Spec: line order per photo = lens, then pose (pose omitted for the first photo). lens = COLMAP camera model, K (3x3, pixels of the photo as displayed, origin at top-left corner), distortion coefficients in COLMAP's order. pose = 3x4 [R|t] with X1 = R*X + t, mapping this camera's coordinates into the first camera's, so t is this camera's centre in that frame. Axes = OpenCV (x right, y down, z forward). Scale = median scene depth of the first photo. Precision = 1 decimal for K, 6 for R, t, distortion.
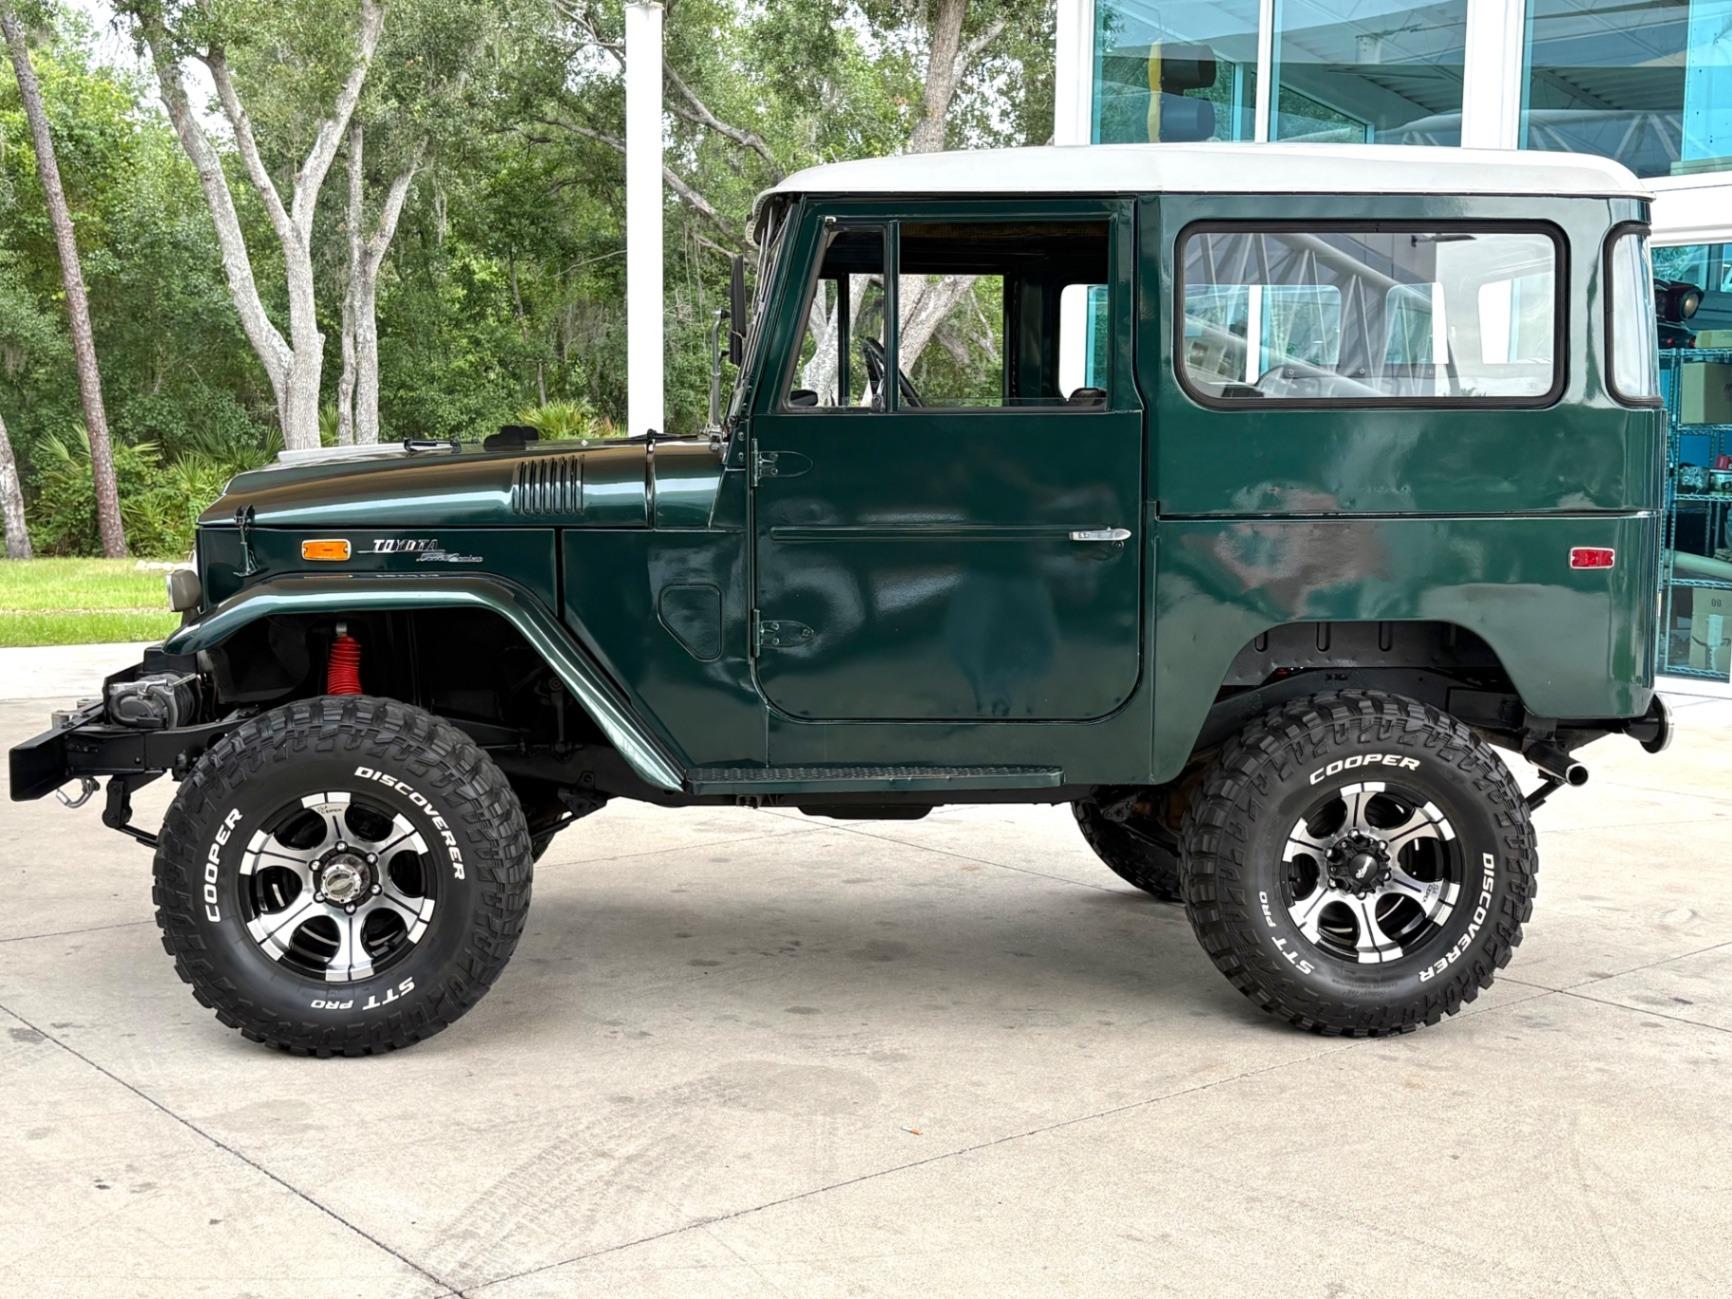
lens RADIAL K [[2112.6, 0, 866.0], [0, 2112.6, 649.5], [0, 0, 1]] dist [0.182543, -0.586202]
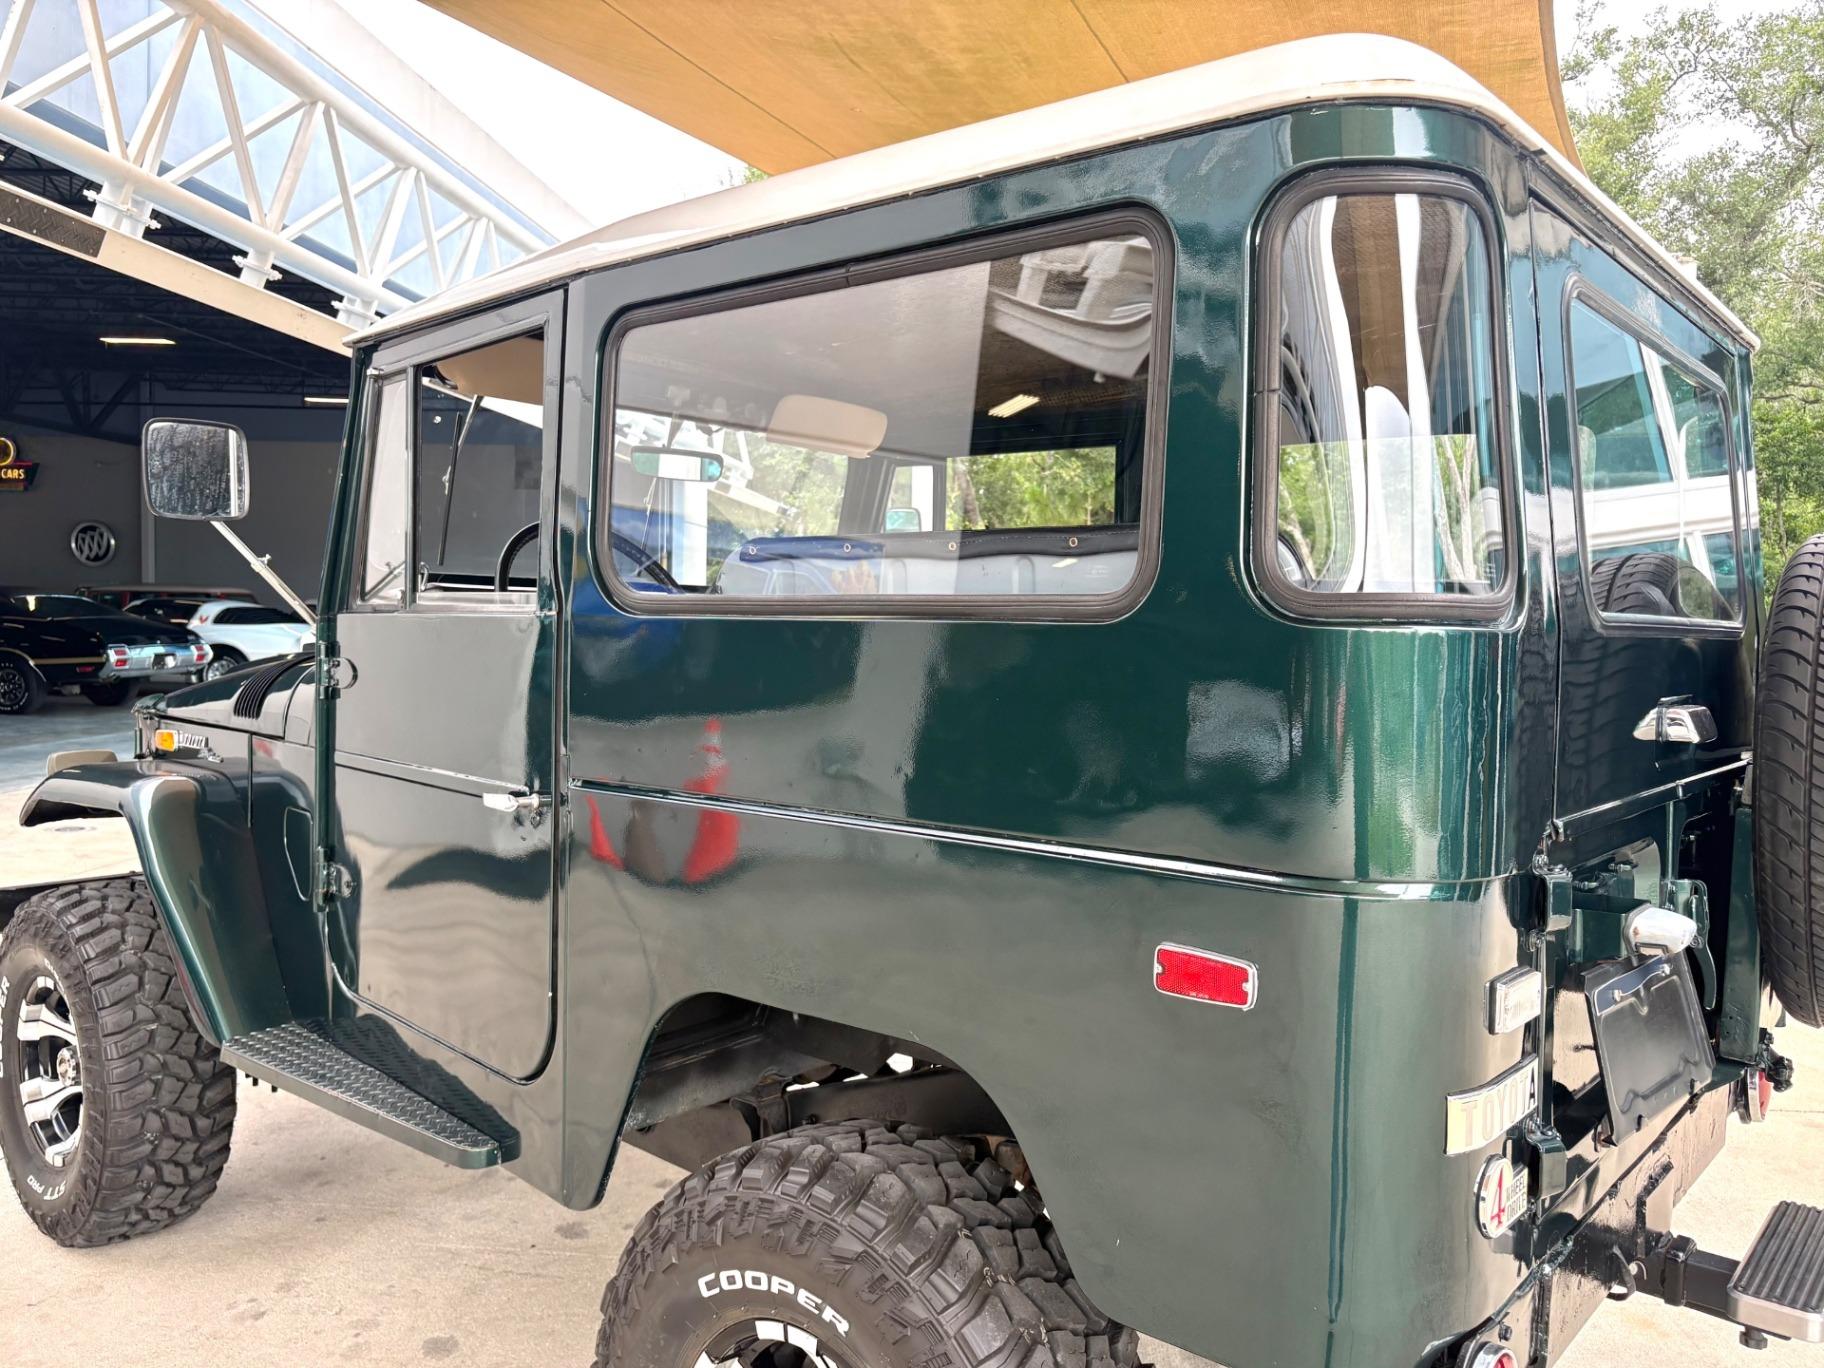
lens RADIAL K [[1385.7, 0, 912.0], [0, 1385.7, 684.0], [0, 0, 1]] dist [0.068893, -0.072648]
pose [[0.710131, 0.044401, -0.702668, 0.491982], [-0.089818, 0.995568, -0.027863, -0.087980], [0.698317, 0.082899, 0.710972, 0.764696]]
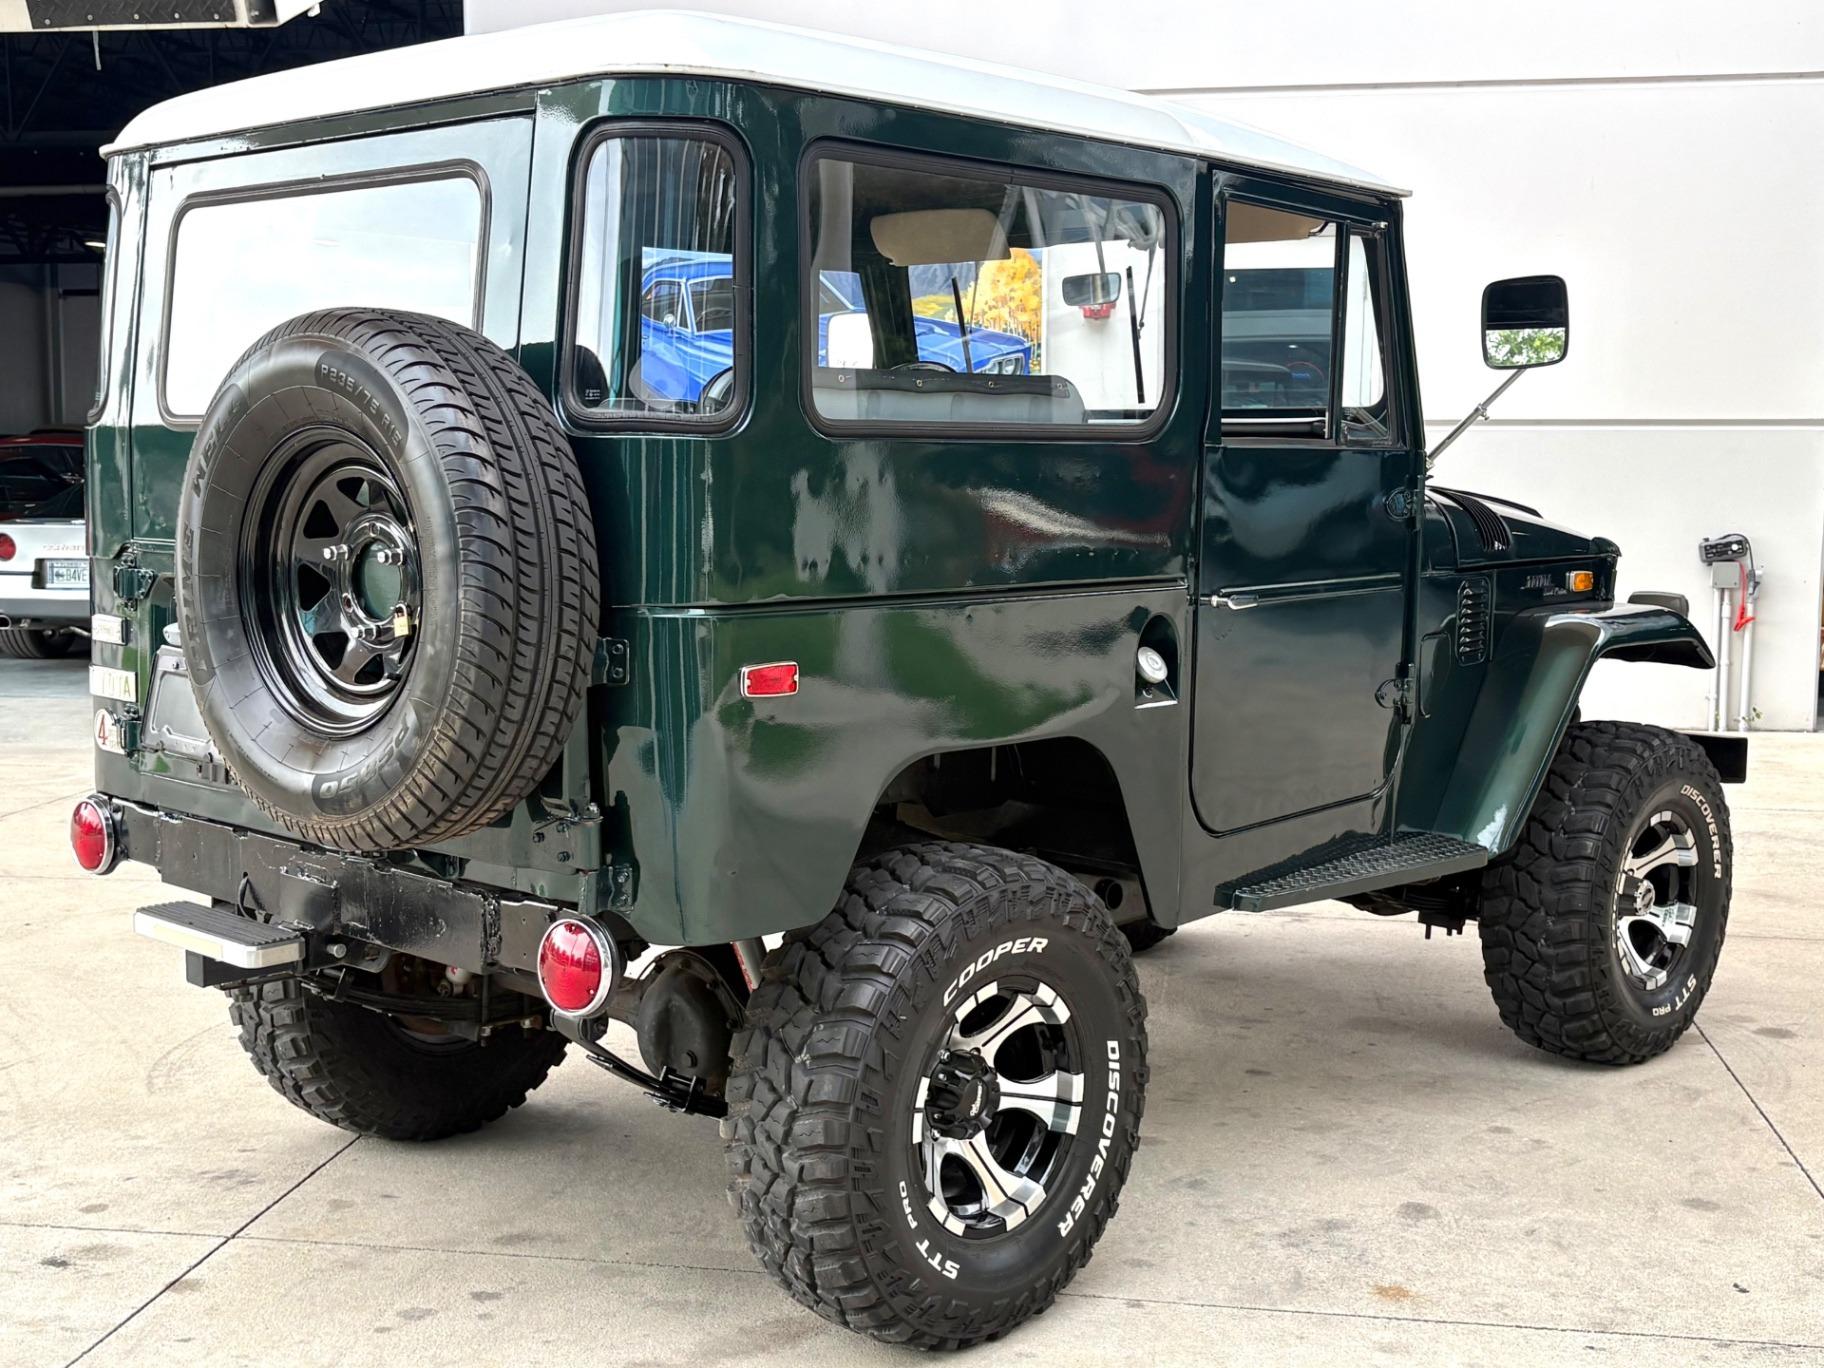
lens RADIAL K [[2223.1, 0, 879.1], [0, 2223.1, 746.8], [0, 0, 1]] dist [0.160765, -0.596592]
pose [[-0.751762, 0.079231, -0.654657, 0.708636], [-0.079835, 0.974518, 0.209620, -0.193441], [0.654584, 0.209849, -0.726281, 1.836355]]
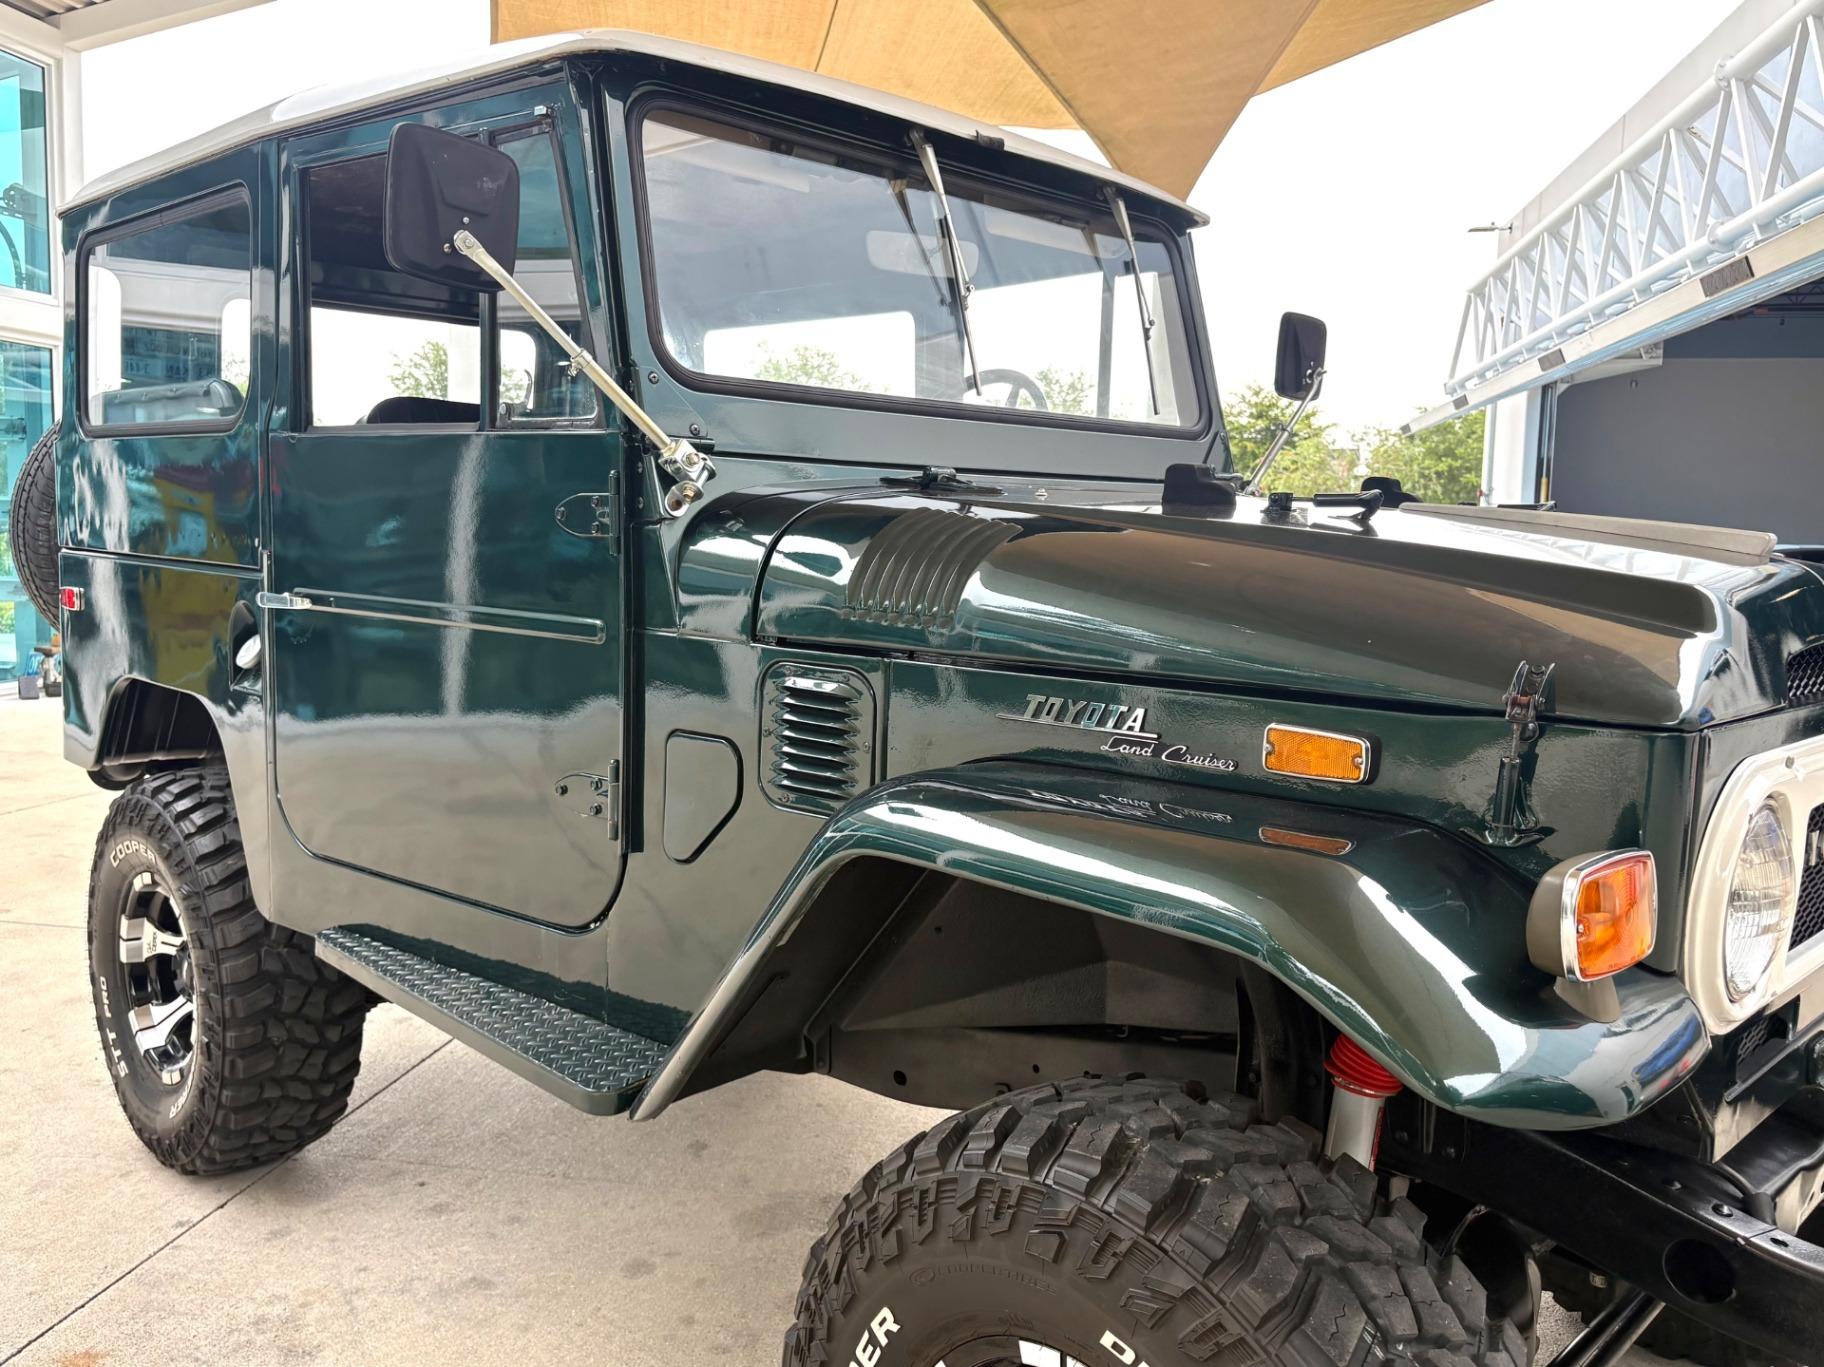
lens RADIAL K [[1472.1, 0, 912.0], [0, 1472.1, 683.5], [0, 0, 1]] dist [0.011831, 0.039843]
pose [[-0.645542, -0.106014, 0.756331, -0.436115], [0.047325, 0.982863, 0.178159, -0.137660], [-0.762257, 0.150803, -0.629462, 1.482929]]
